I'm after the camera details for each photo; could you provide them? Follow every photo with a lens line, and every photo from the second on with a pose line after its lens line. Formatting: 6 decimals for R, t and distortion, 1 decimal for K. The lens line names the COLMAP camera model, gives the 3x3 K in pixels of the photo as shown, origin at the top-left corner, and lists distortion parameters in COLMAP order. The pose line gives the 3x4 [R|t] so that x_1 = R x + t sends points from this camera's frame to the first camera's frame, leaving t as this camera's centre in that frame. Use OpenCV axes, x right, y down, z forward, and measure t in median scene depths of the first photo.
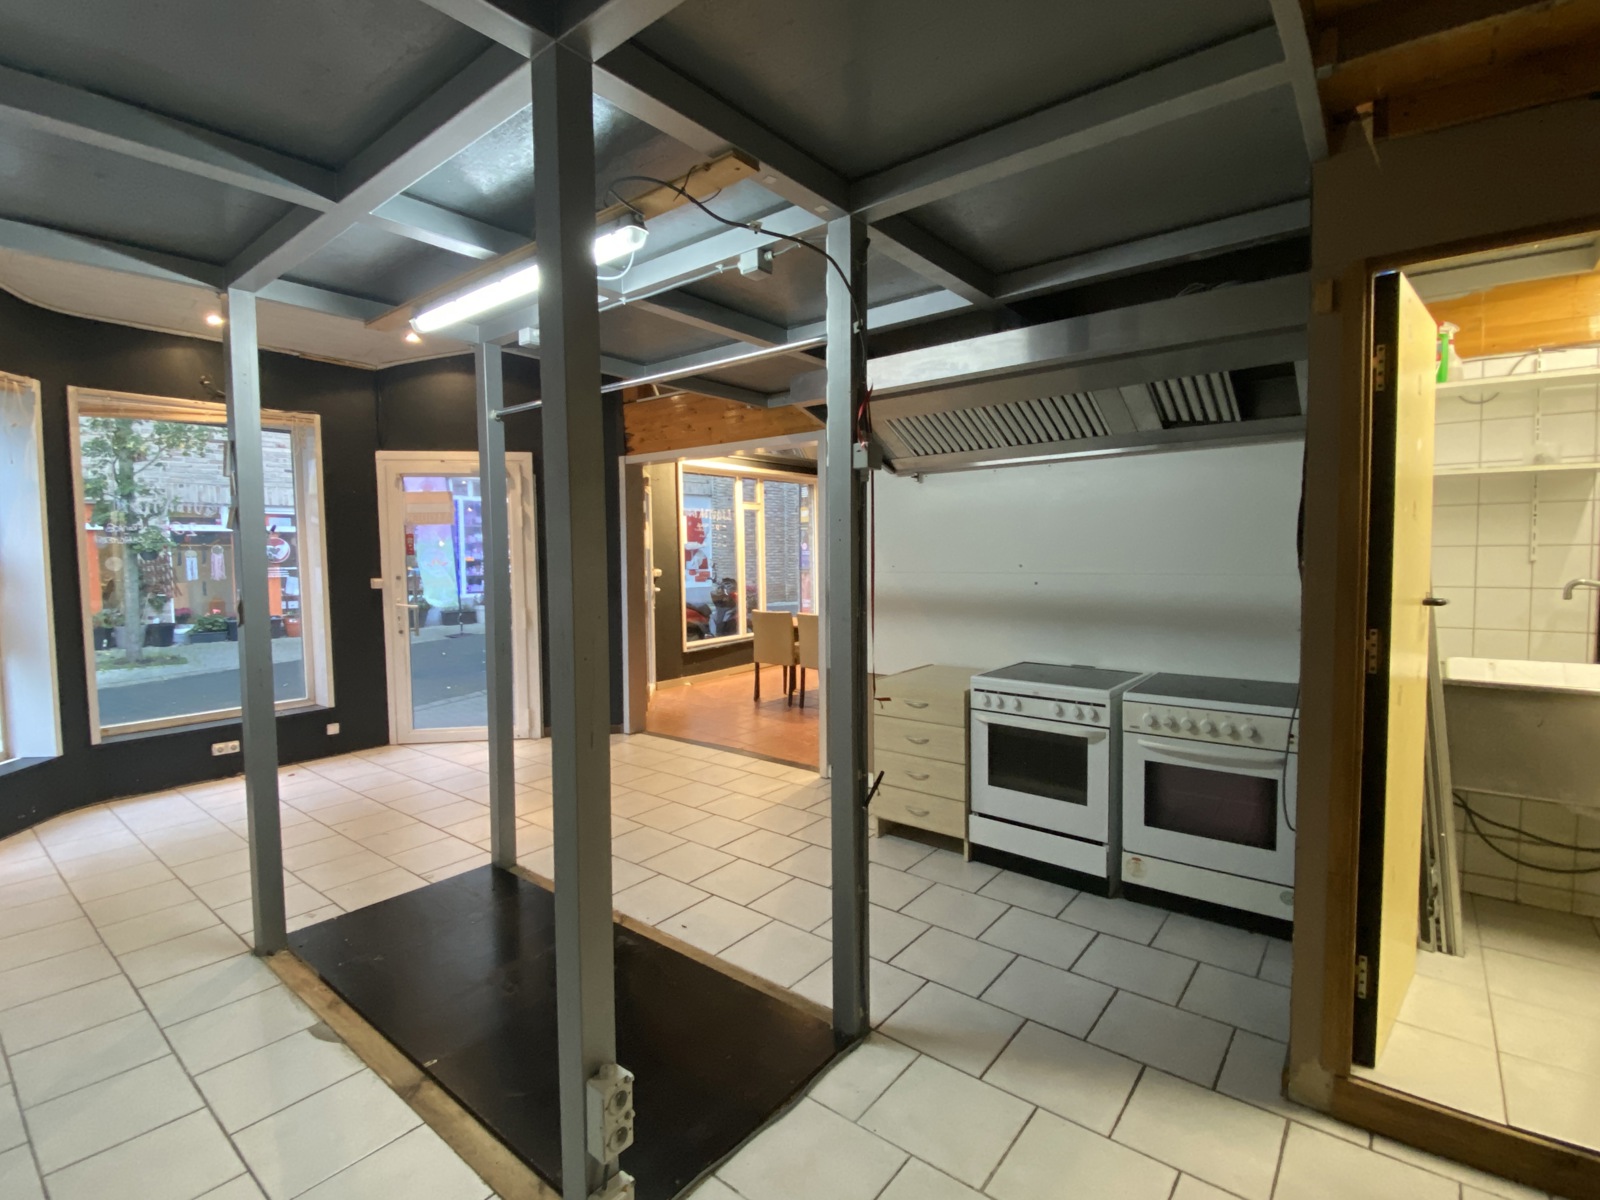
lens RADIAL K [[749.4, 0, 796.8], [0, 749.4, 594.8], [0, 0, 1]] dist [0.041373, -0.030784]
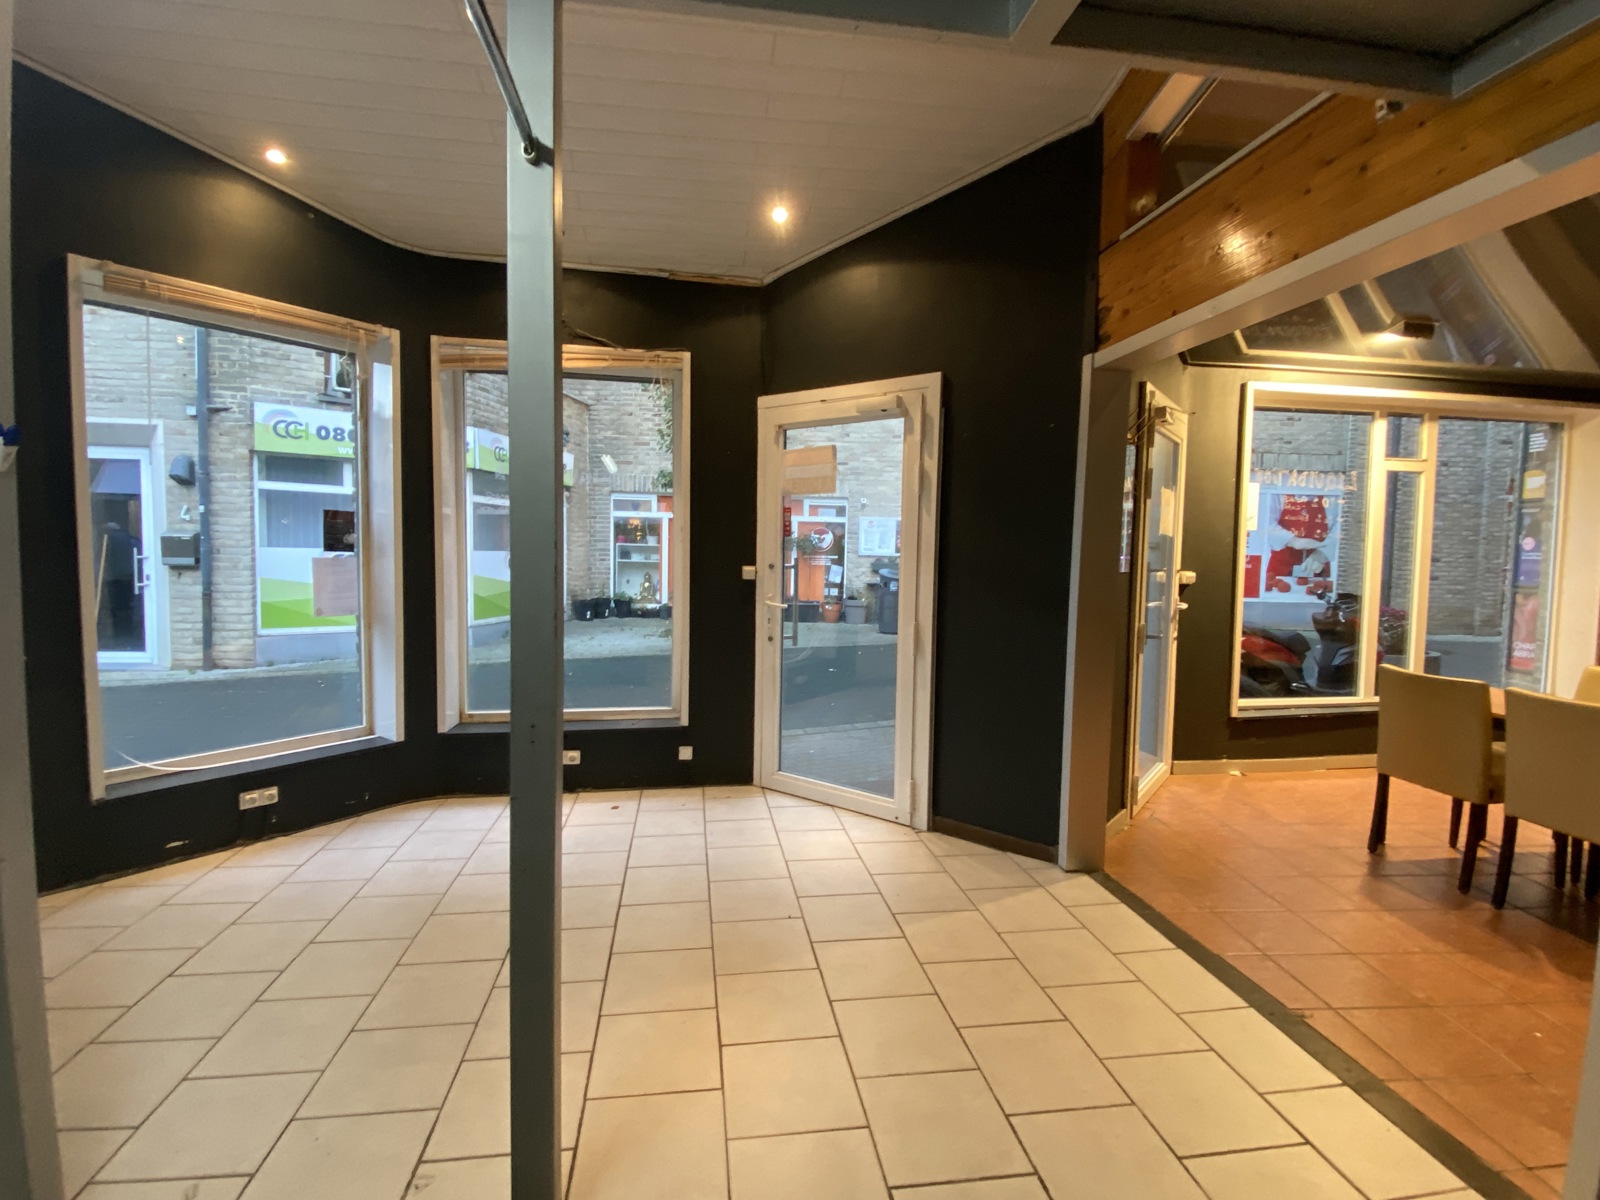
lens RADIAL K [[749.4, 0, 796.8], [0, 749.4, 594.8], [0, 0, 1]] dist [0.041373, -0.030784]
pose [[0.733489, 0.066254, -0.676465, -0.006117], [-0.065983, 0.997478, 0.026150, -0.011096], [0.676491, 0.025455, 0.736011, 0.350866]]
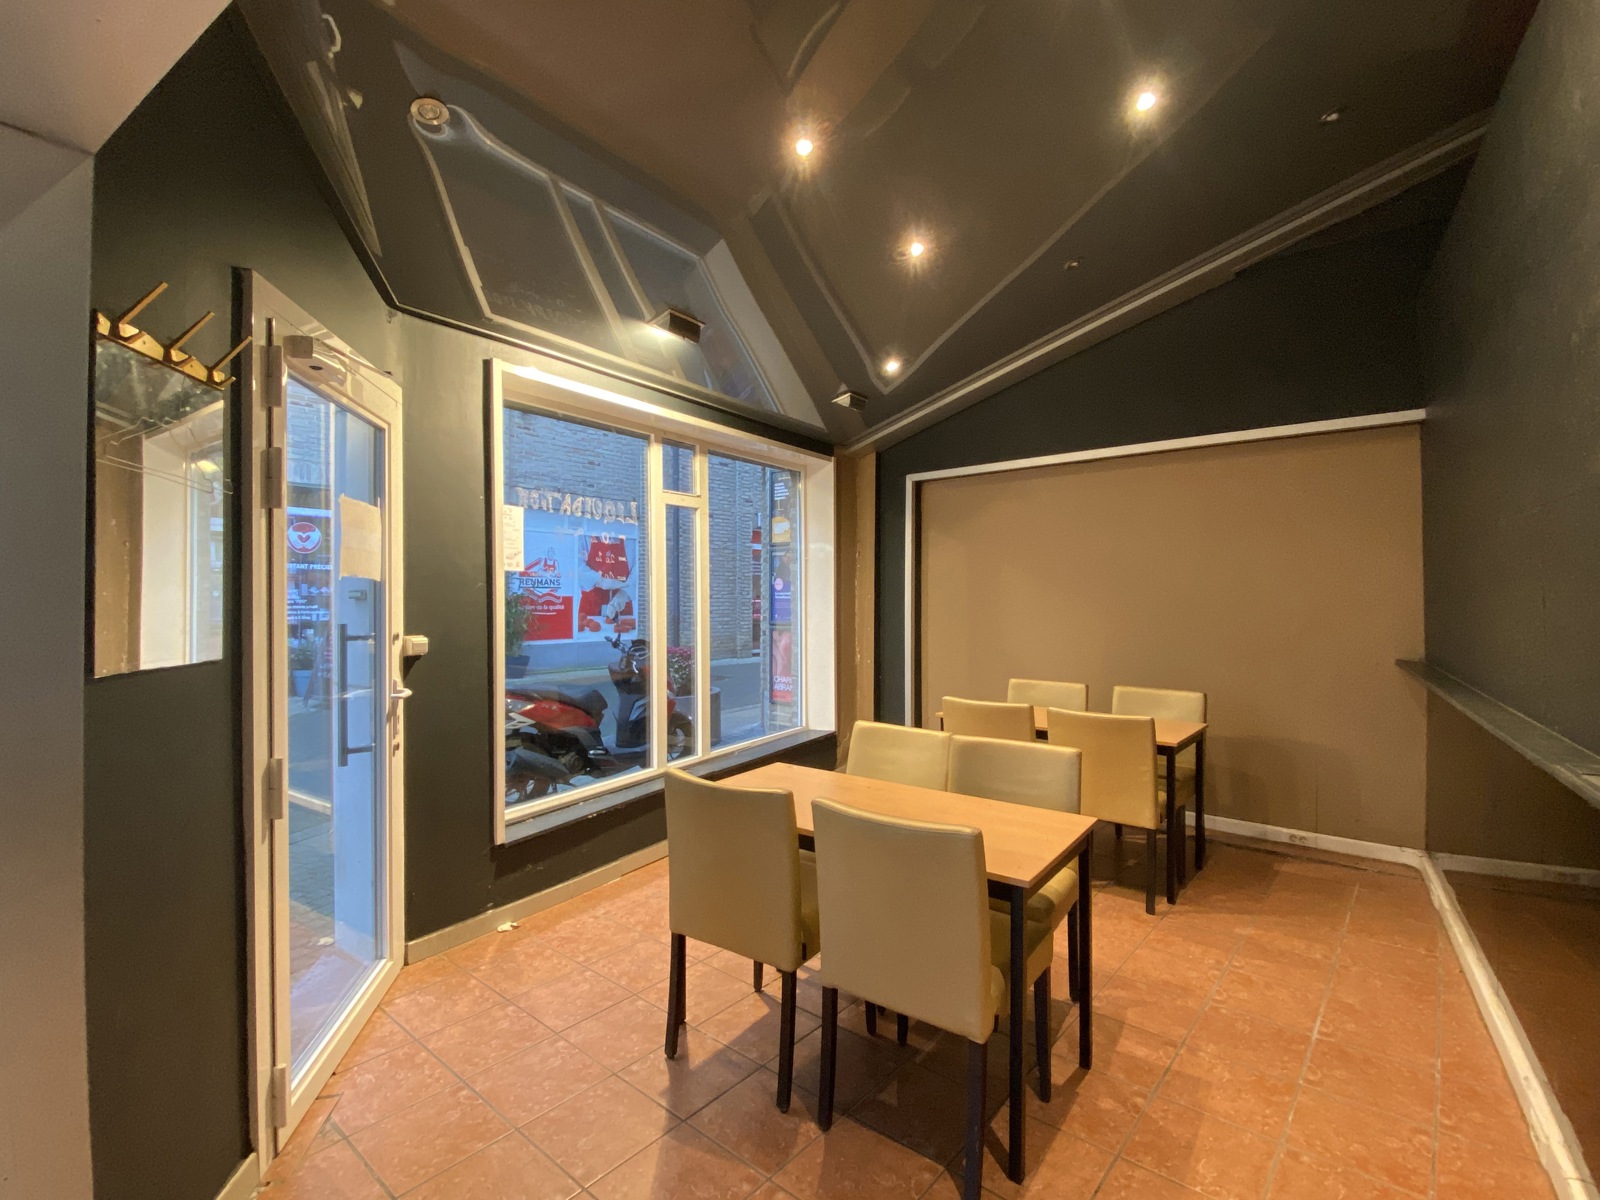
lens RADIAL K [[745.5, 0, 846.0], [0, 745.5, 594.8], [0, 0, 1]] dist [0.021276, -0.000172]
pose [[0.990692, 0.009275, 0.135806, -0.023834], [-0.001506, 0.998362, -0.057197, -0.033679], [-0.136114, 0.056460, 0.989083, 0.601942]]
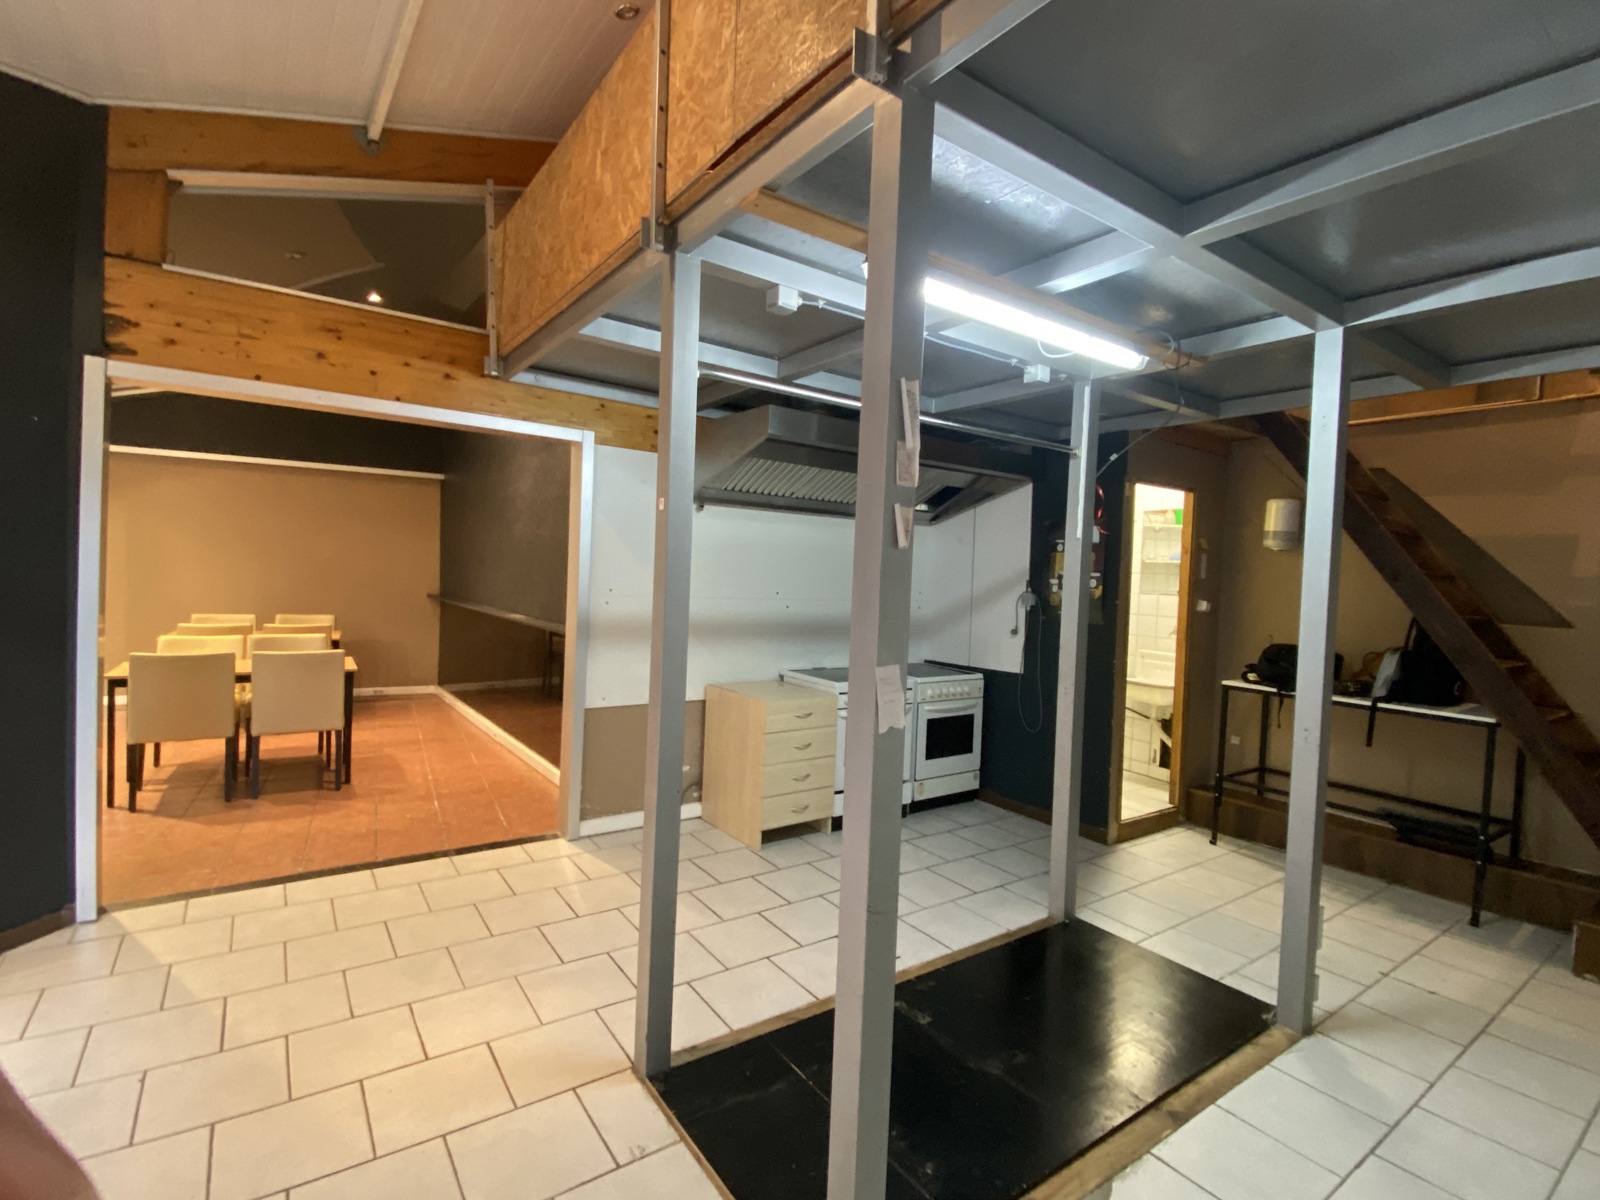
lens RADIAL K [[749.4, 0, 796.8], [0, 749.4, 594.8], [0, 0, 1]] dist [0.041373, -0.030784]
pose [[0.277850, -0.006899, 0.960600, -0.435959], [0.010340, 0.999938, 0.004190, -0.020231], [-0.960569, 0.008769, 0.277904, 0.317615]]
